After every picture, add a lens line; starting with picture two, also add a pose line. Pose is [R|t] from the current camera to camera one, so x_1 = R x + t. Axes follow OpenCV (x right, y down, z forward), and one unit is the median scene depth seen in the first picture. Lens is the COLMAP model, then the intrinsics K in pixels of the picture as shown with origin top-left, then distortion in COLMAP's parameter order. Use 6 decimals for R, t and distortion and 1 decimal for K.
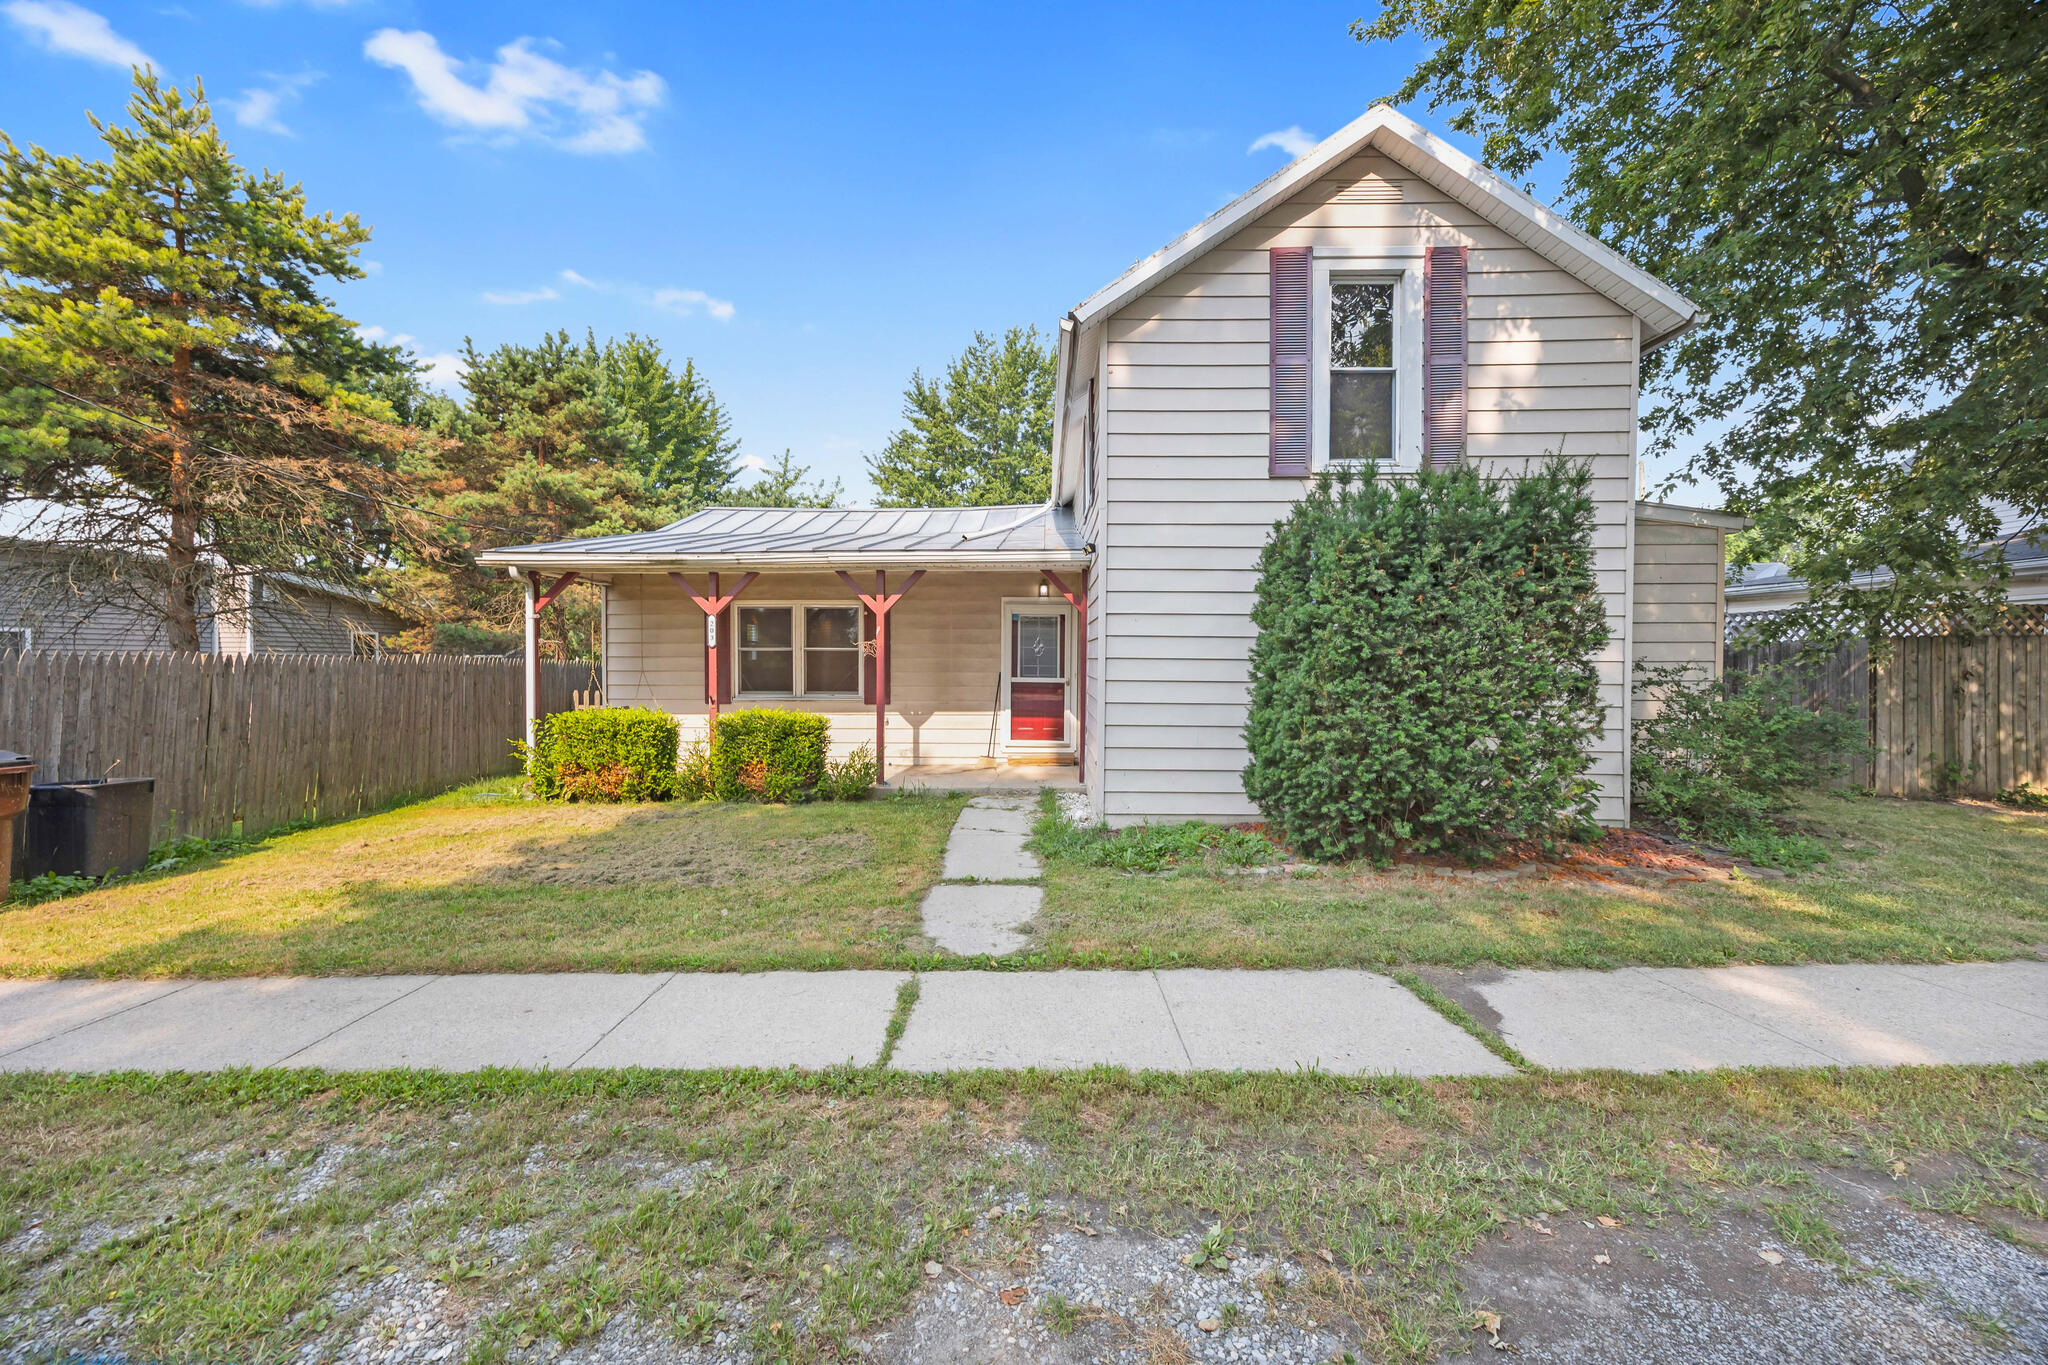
lens RADIAL K [[792.8, 0, 1007.7], [0, 792.8, 675.6], [0, 0, 1]] dist [-0.006541, 0.000297]
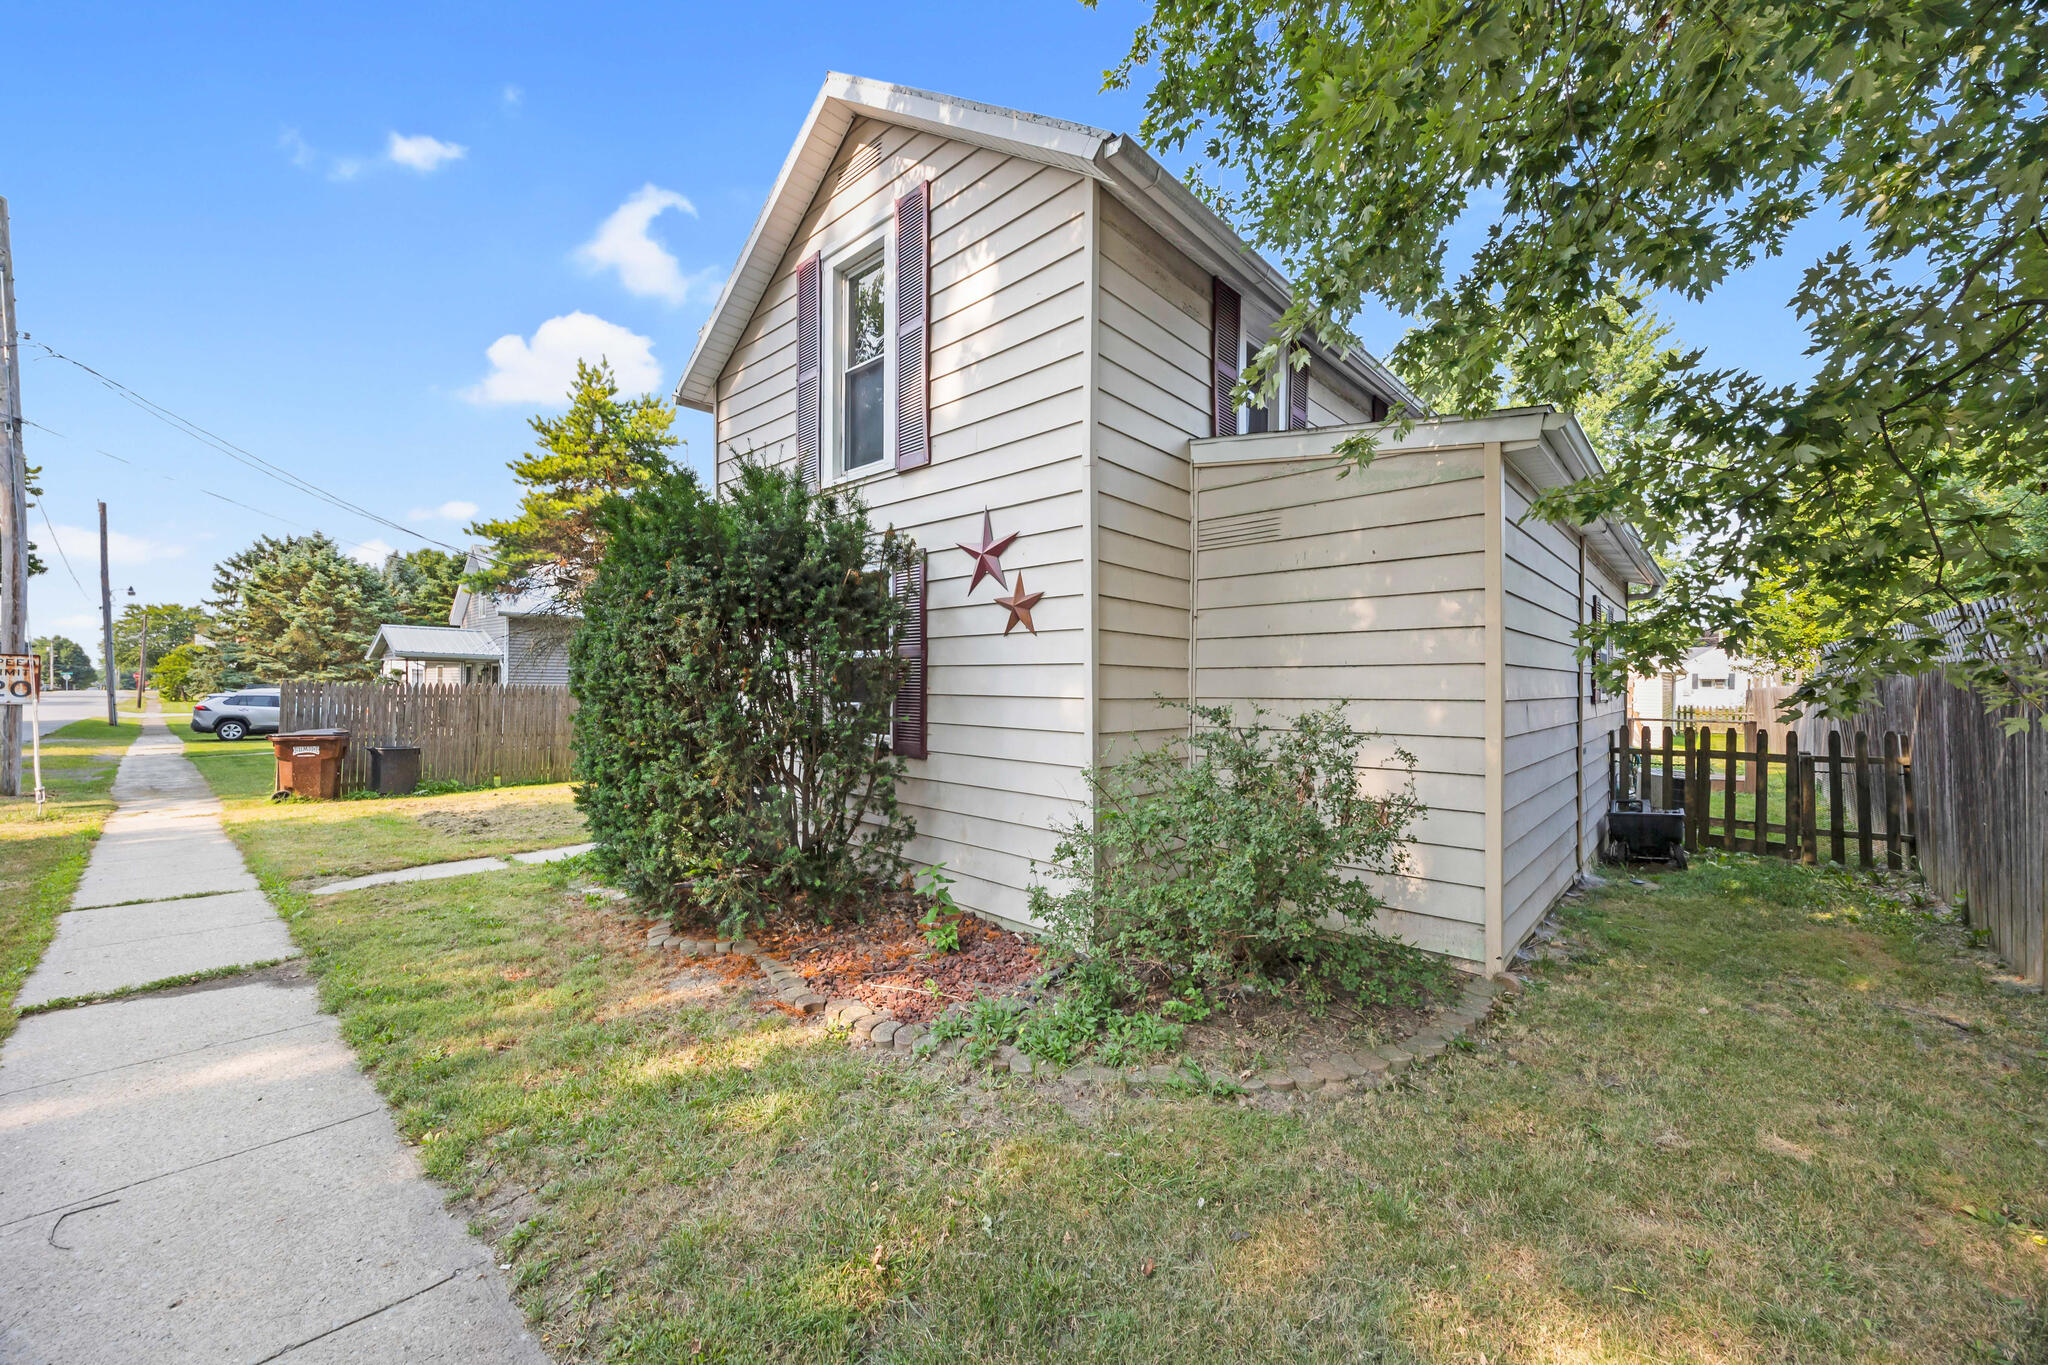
lens RADIAL K [[792.8, 0, 1026.7], [0, 792.8, 678.0], [0, 0, 1]] dist [-0.006541, 0.000297]
pose [[0.742438, -0.003308, -0.669907, 1.186004], [-0.014597, 0.999671, -0.021113, -0.021567], [0.669756, 0.025454, 0.742145, 0.482000]]
